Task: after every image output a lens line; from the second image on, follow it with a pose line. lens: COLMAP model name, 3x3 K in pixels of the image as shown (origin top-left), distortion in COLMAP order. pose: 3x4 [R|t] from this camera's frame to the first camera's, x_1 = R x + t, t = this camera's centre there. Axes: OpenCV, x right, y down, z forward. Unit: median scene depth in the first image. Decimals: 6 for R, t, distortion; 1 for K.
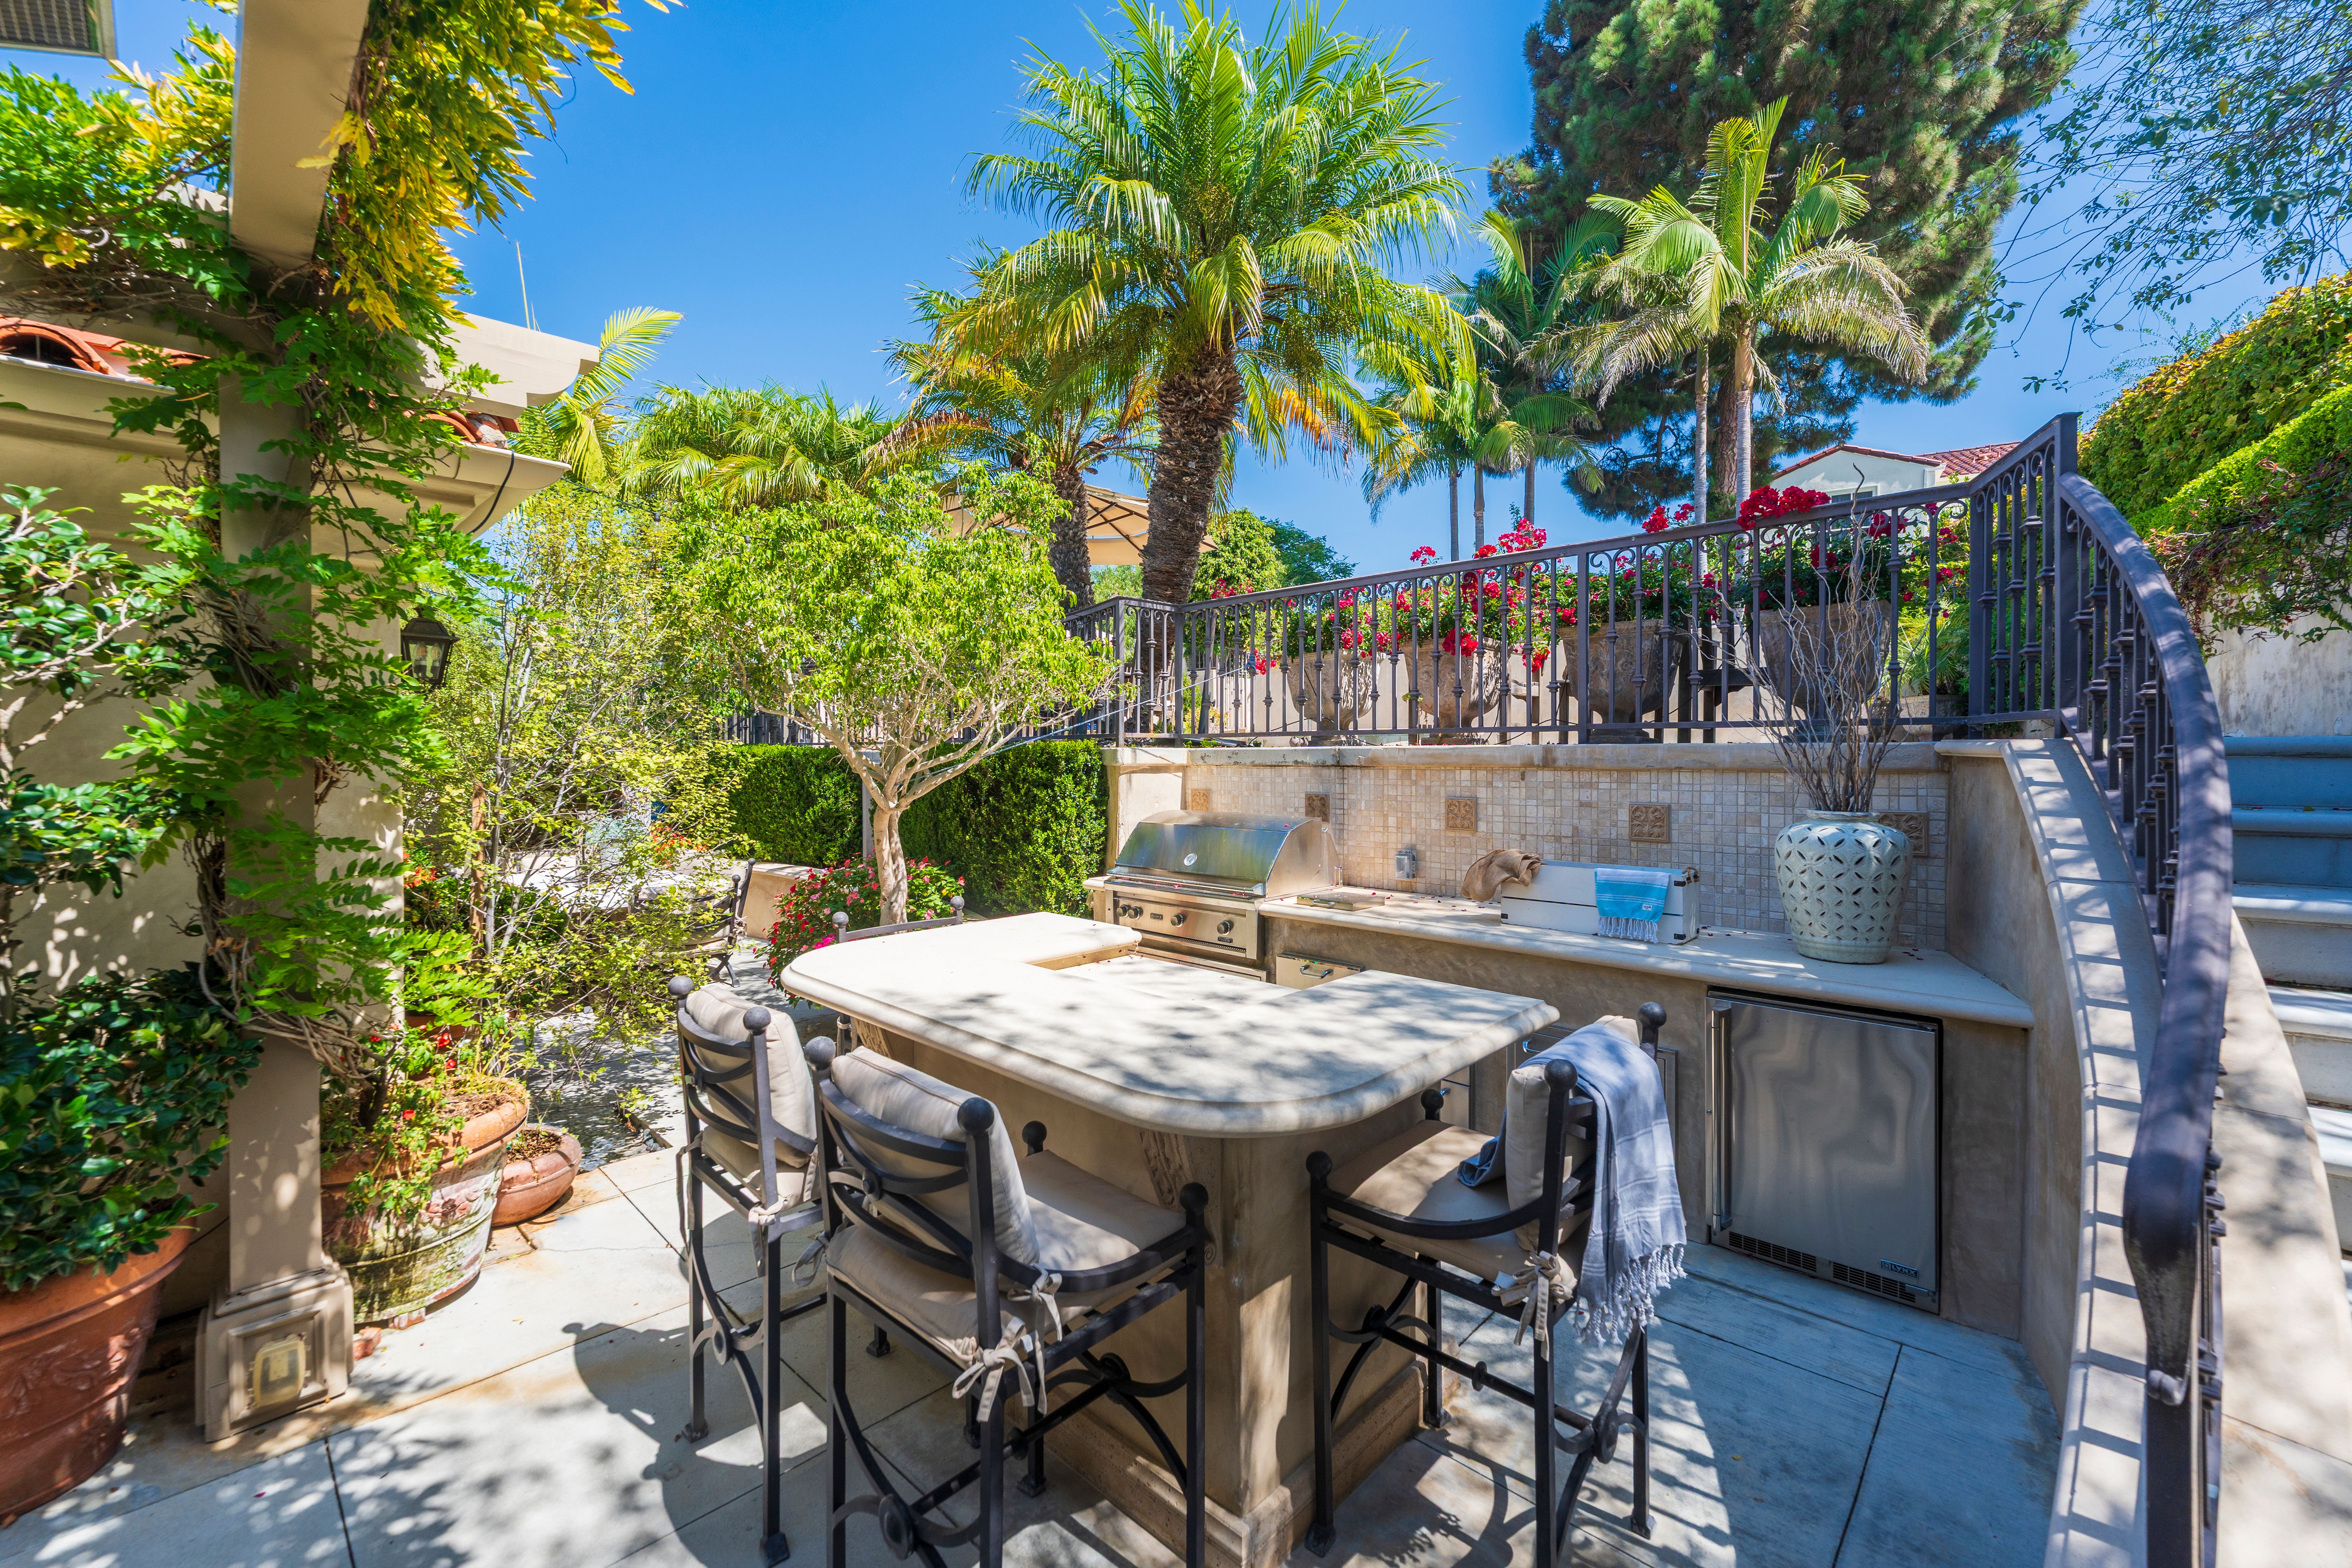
lens RADIAL K [[954.4, 0, 1175.3], [0, 954.4, 766.0], [0, 0, 1]] dist [-0.000916, -0.000332]
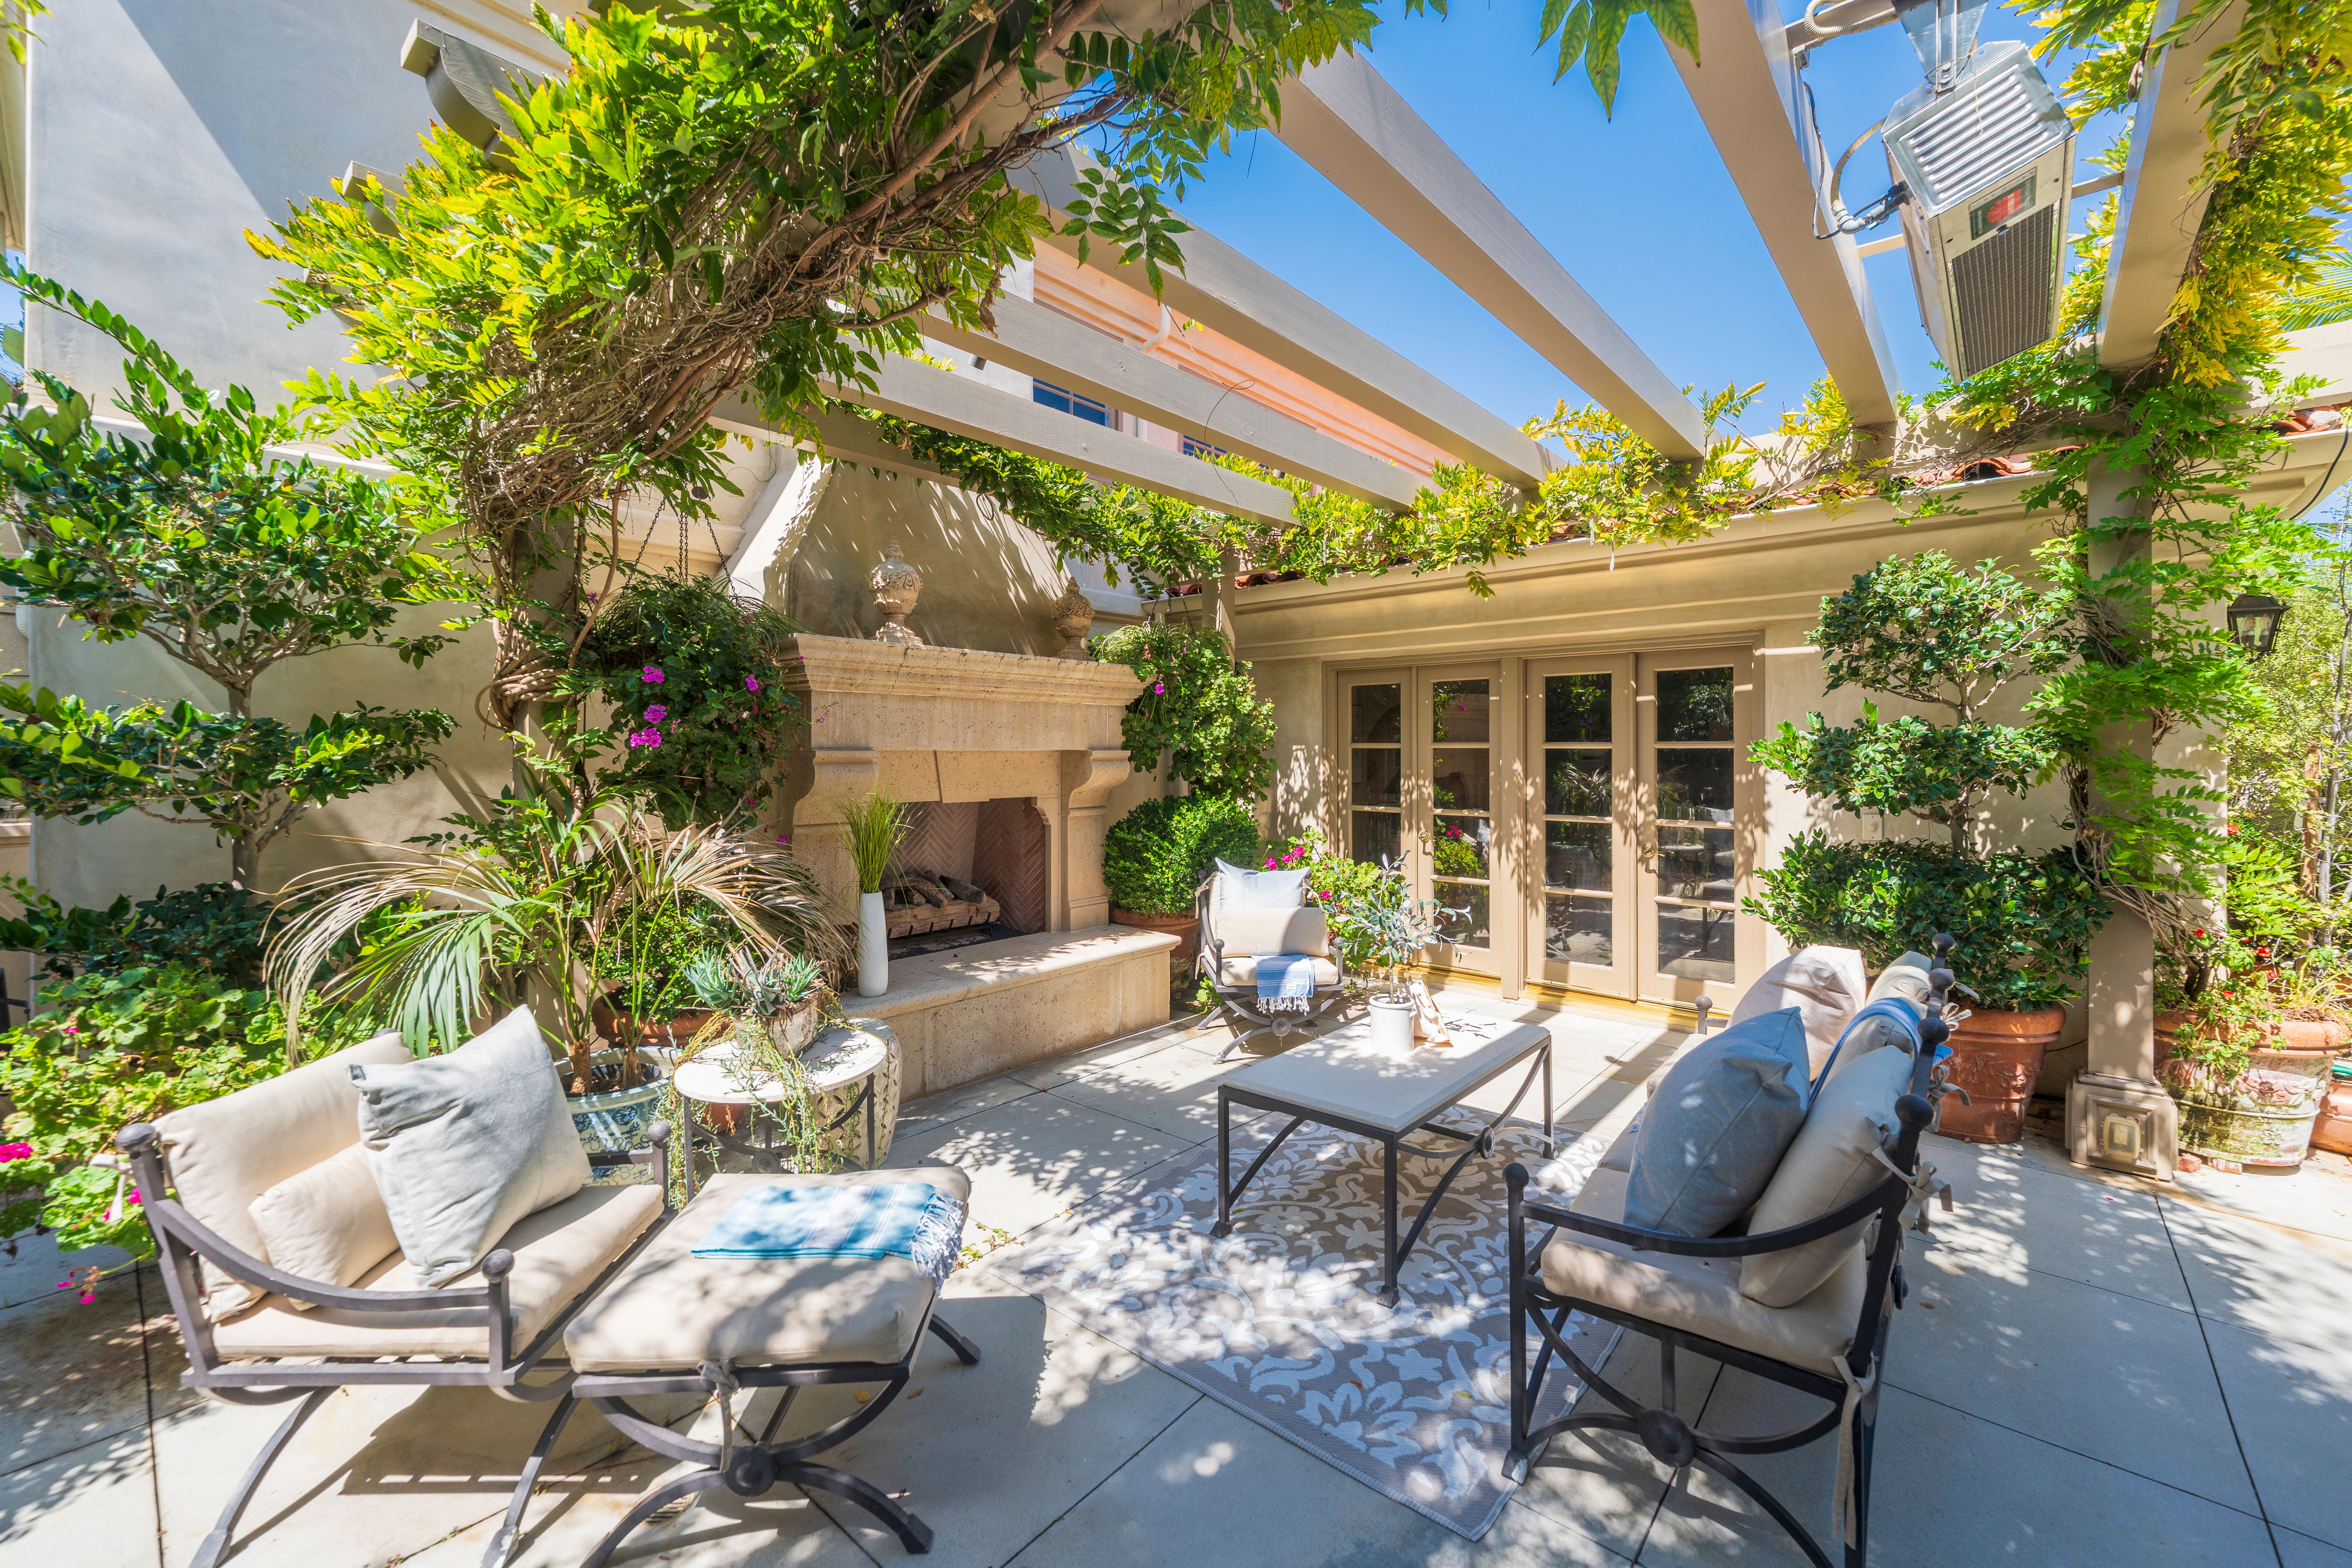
lens RADIAL K [[954.4, 0, 1178.4], [0, 954.4, 749.3], [0, 0, 1]] dist [-0.000916, -0.000332]
pose [[0.053502, 0.002530, -0.998565, 0.406010], [-0.010555, 0.999942, 0.001968, 0.061371], [0.998512, 0.010434, 0.053525, -0.489236]]
